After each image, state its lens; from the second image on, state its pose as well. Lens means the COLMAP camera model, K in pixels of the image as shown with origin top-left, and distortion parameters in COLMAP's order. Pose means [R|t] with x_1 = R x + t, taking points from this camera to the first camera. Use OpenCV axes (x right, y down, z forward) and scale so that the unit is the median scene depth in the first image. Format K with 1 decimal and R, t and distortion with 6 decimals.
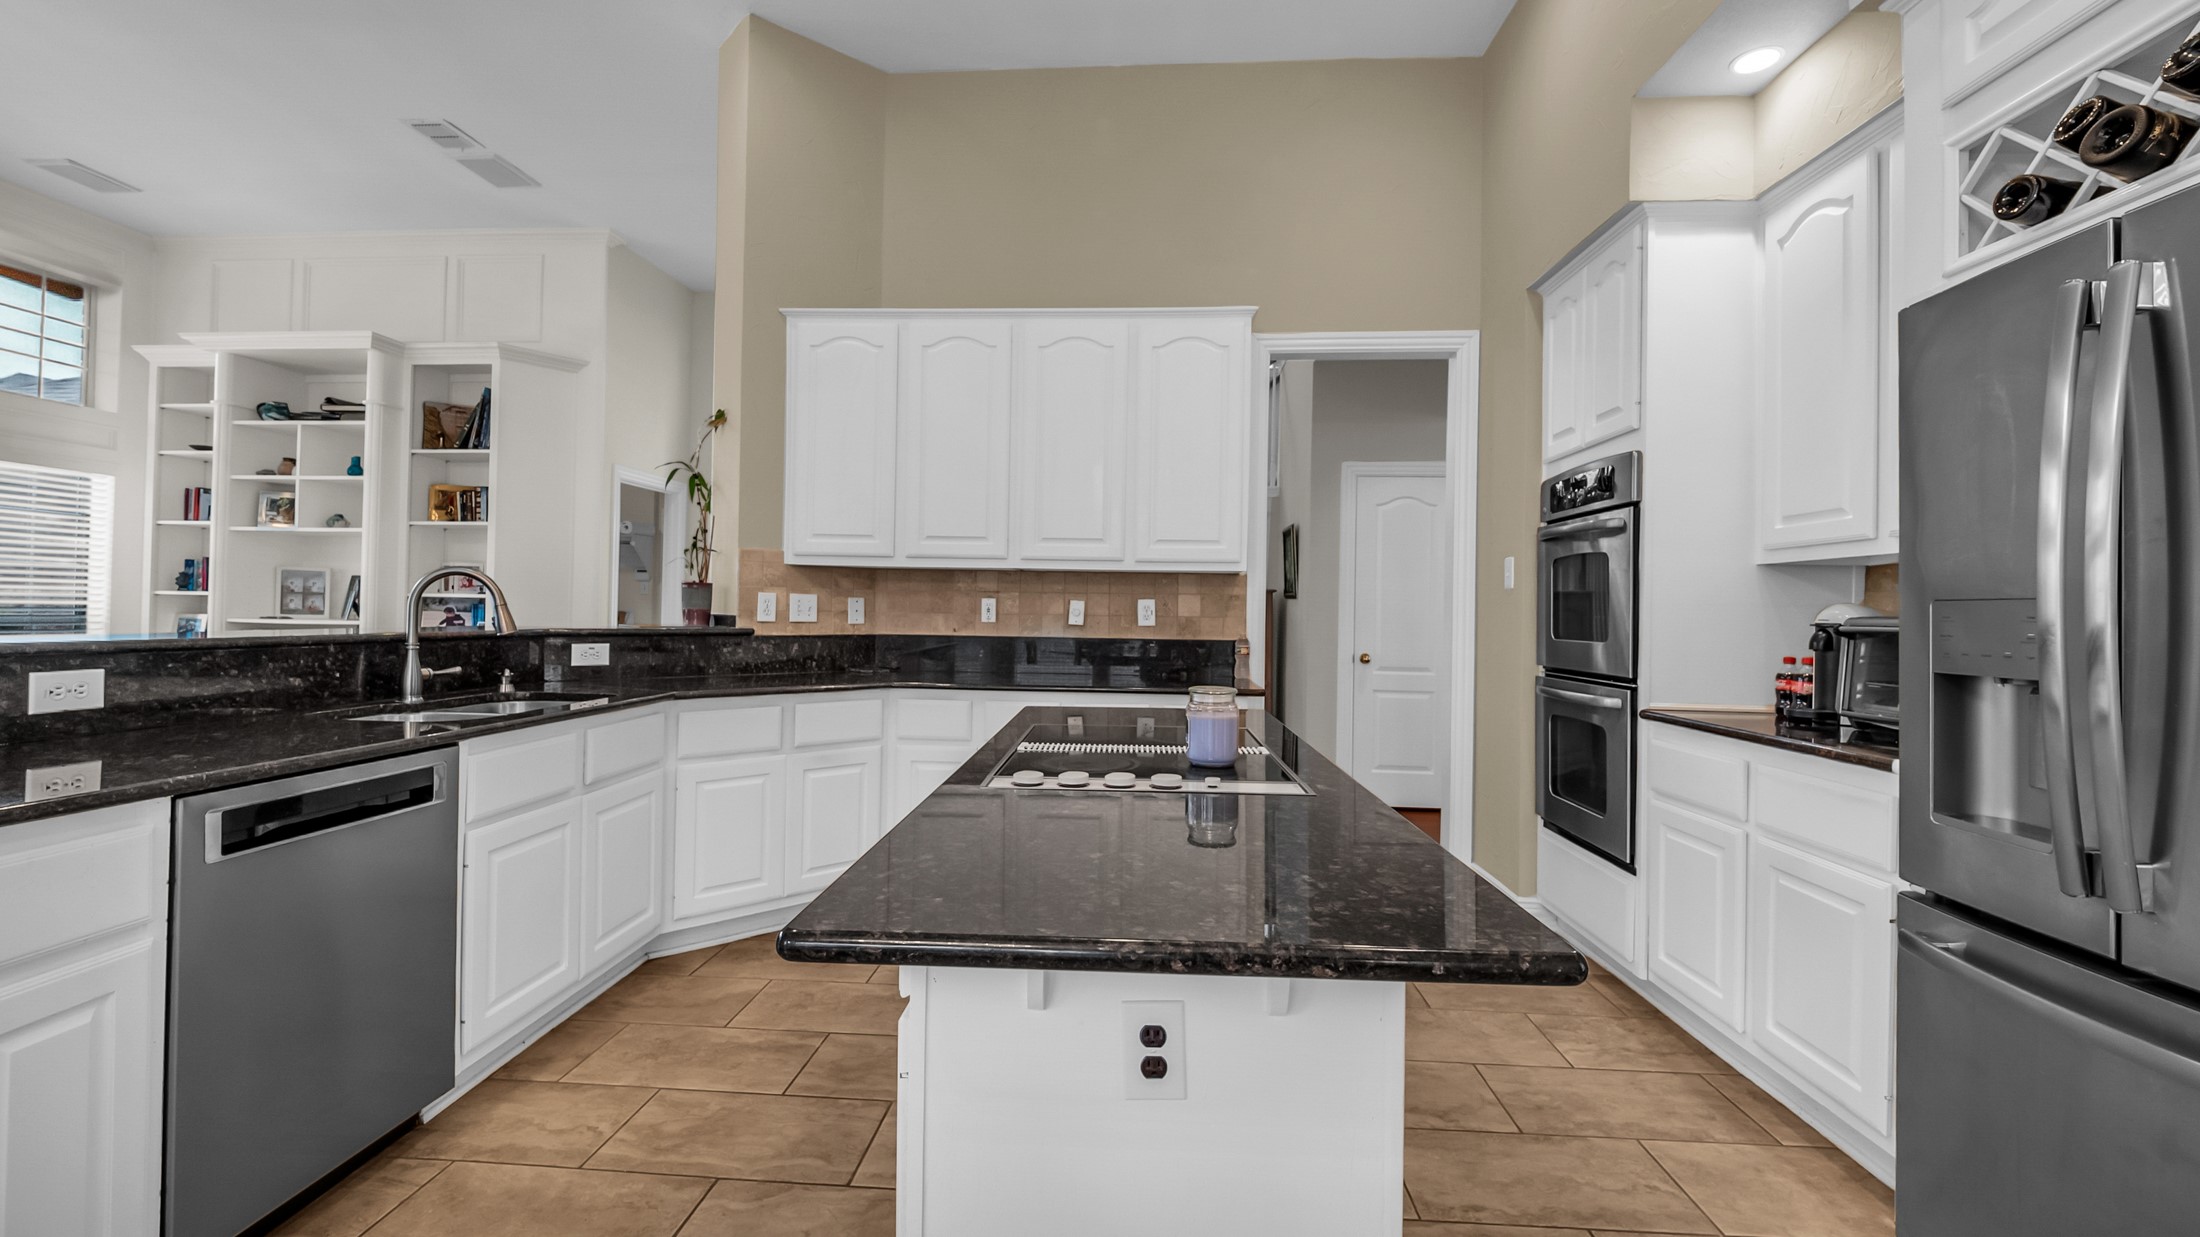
lens RADIAL K [[918.3, 0, 1090.4], [0, 918.3, 600.5], [0, 0, 1]] dist [0.002256, -0.001577]
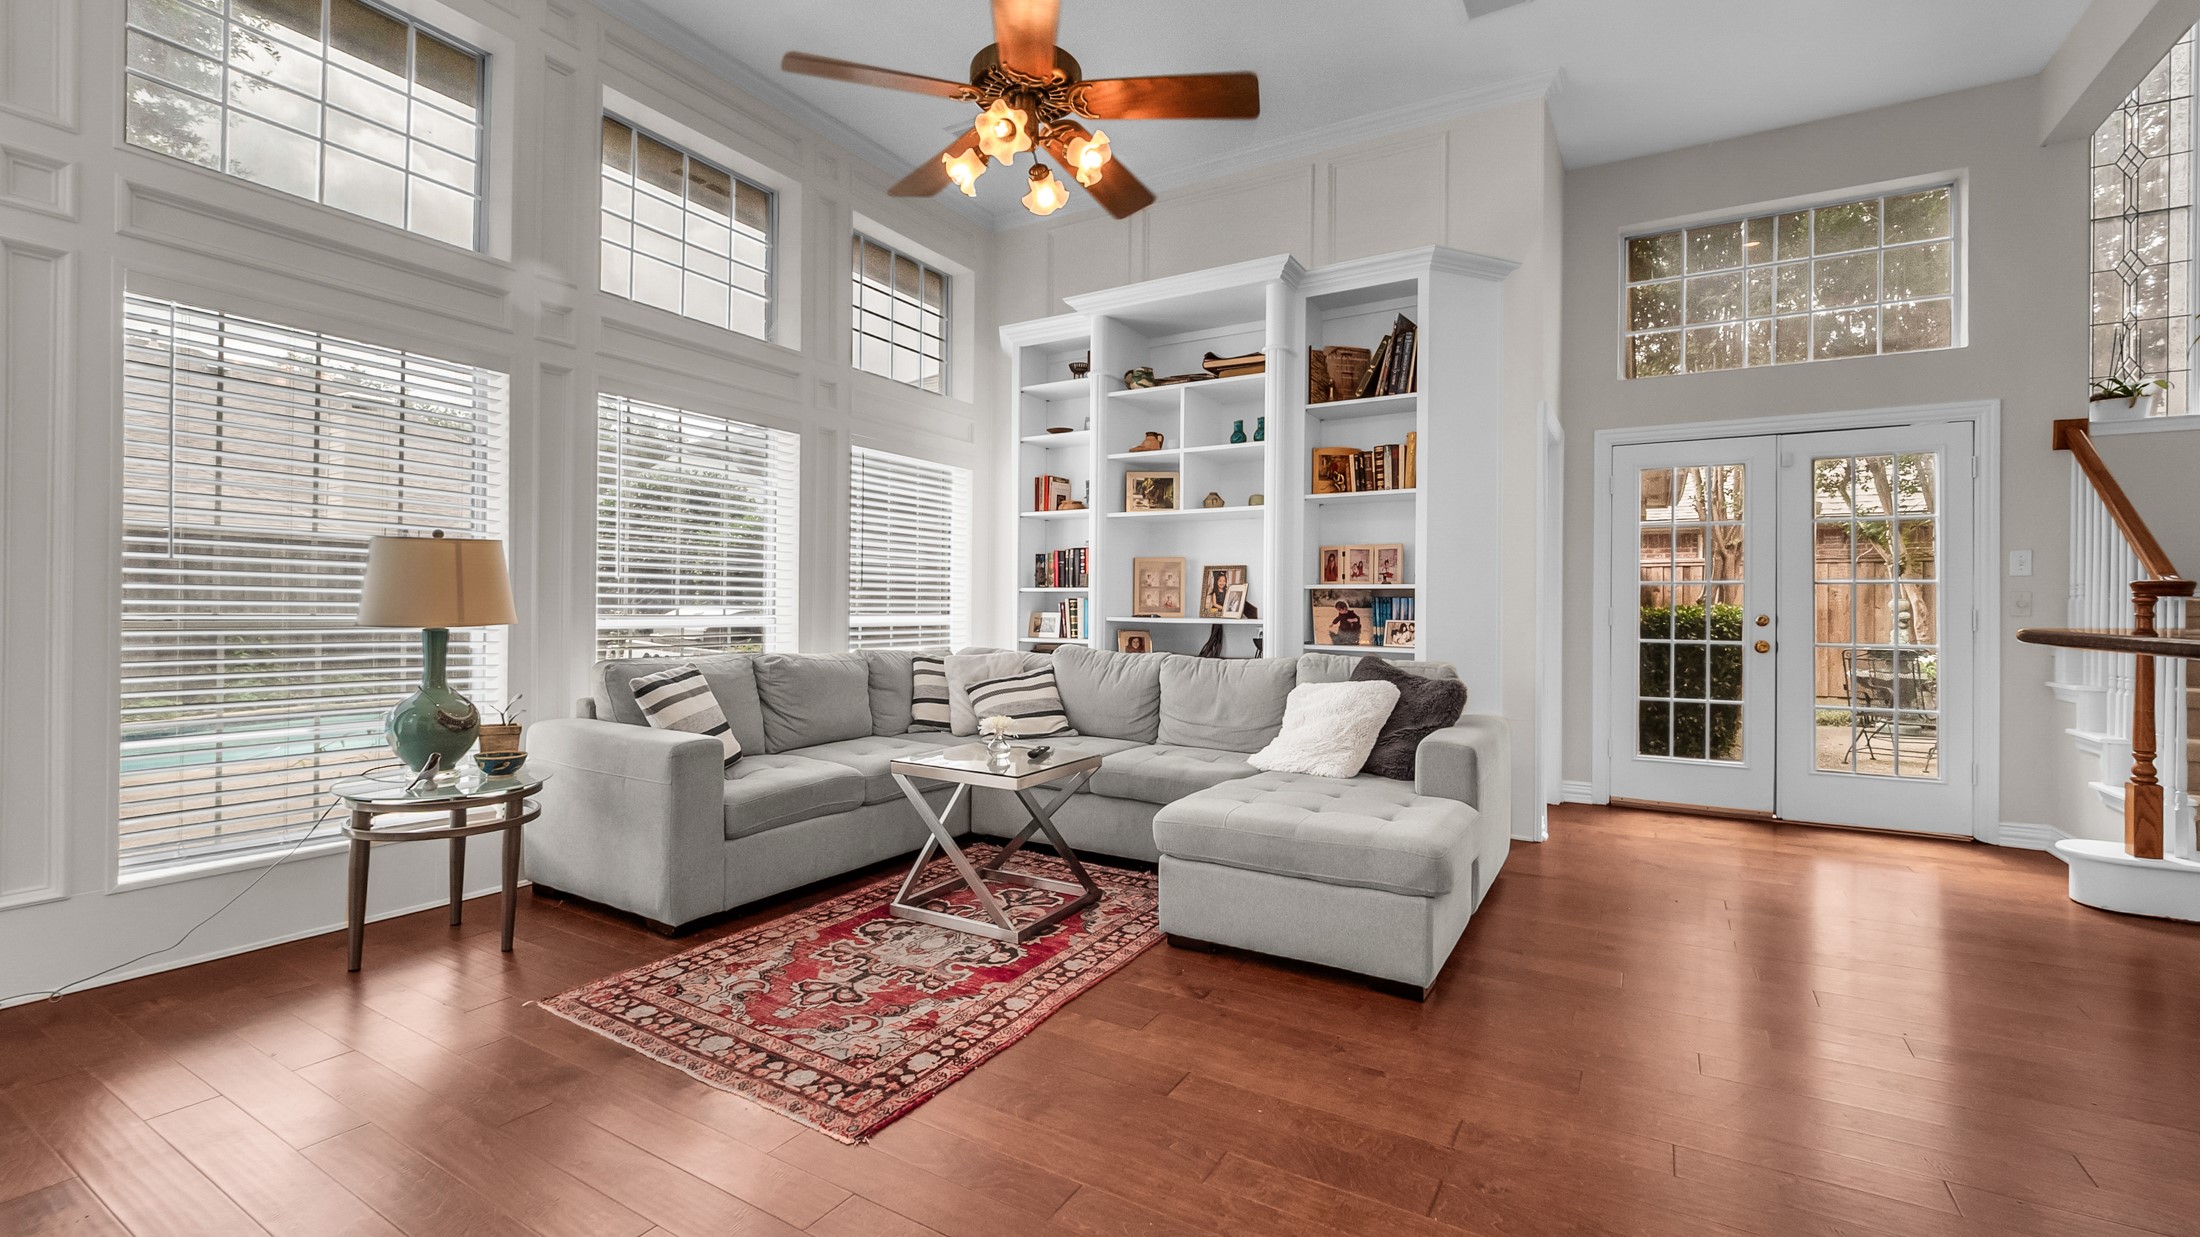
lens RADIAL K [[918.3, 0, 1081.2], [0, 918.3, 604.7], [0, 0, 1]] dist [0.002256, -0.001577]
pose [[0.893470, -0.010074, -0.449009, -0.750936], [0.014092, 0.999885, 0.005607, 0.002971], [0.448901, -0.011337, 0.893509, 0.264255]]
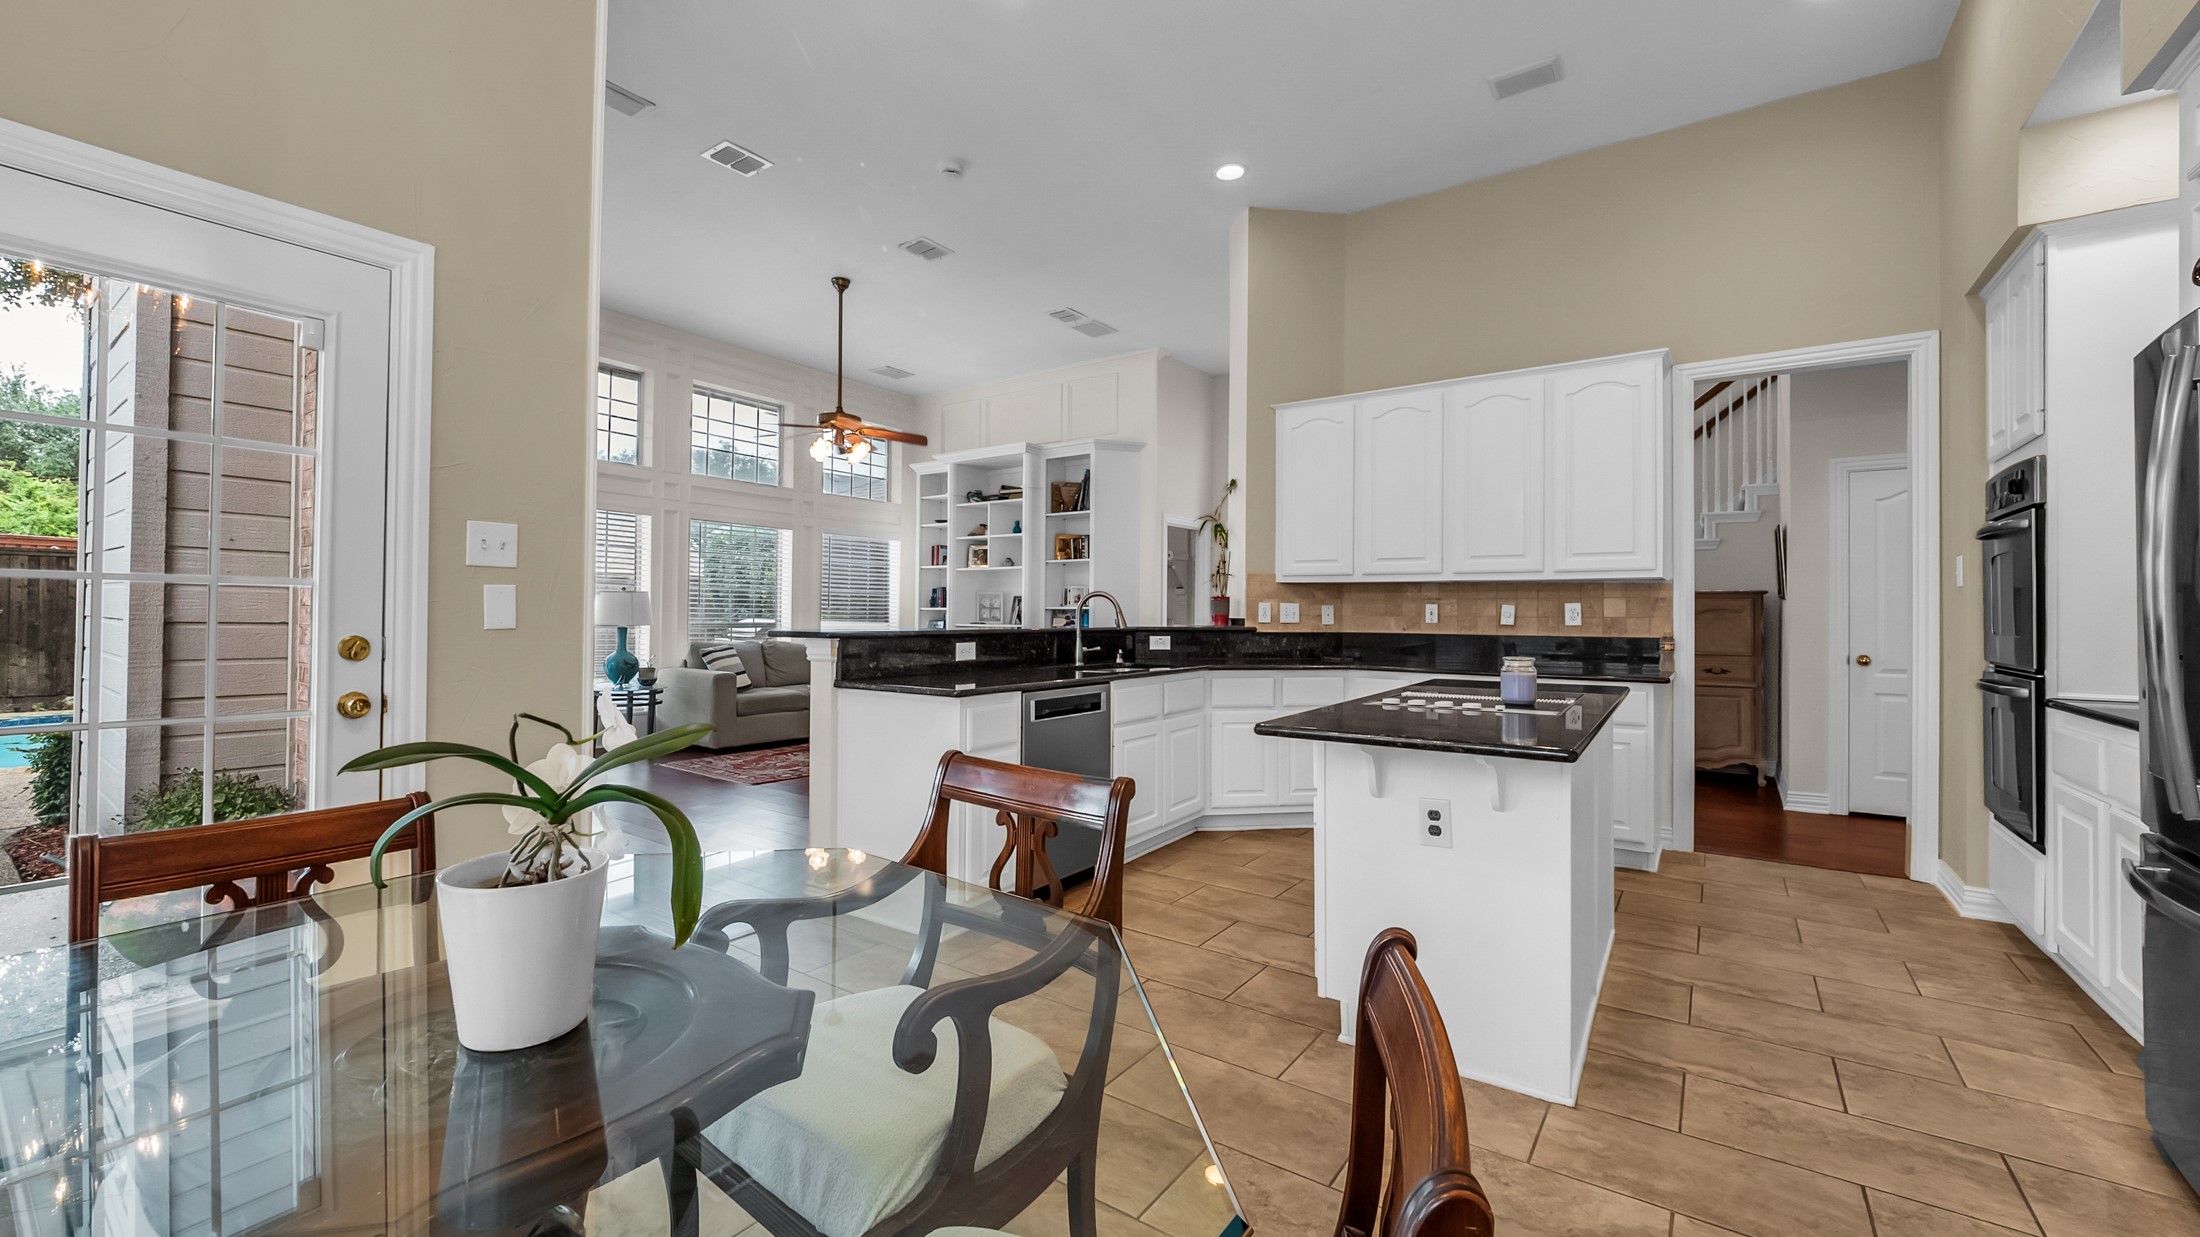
lens RADIAL K [[869.6, 0, 1100.9], [0, 869.6, 604.0], [0, 0, 1]] dist [-0.002452, -0.000861]
pose [[0.859085, -0.015999, -0.511583, 0.114403], [0.013290, 0.999872, -0.008952, 0.002084], [0.511661, 0.000891, 0.859187, -0.280665]]
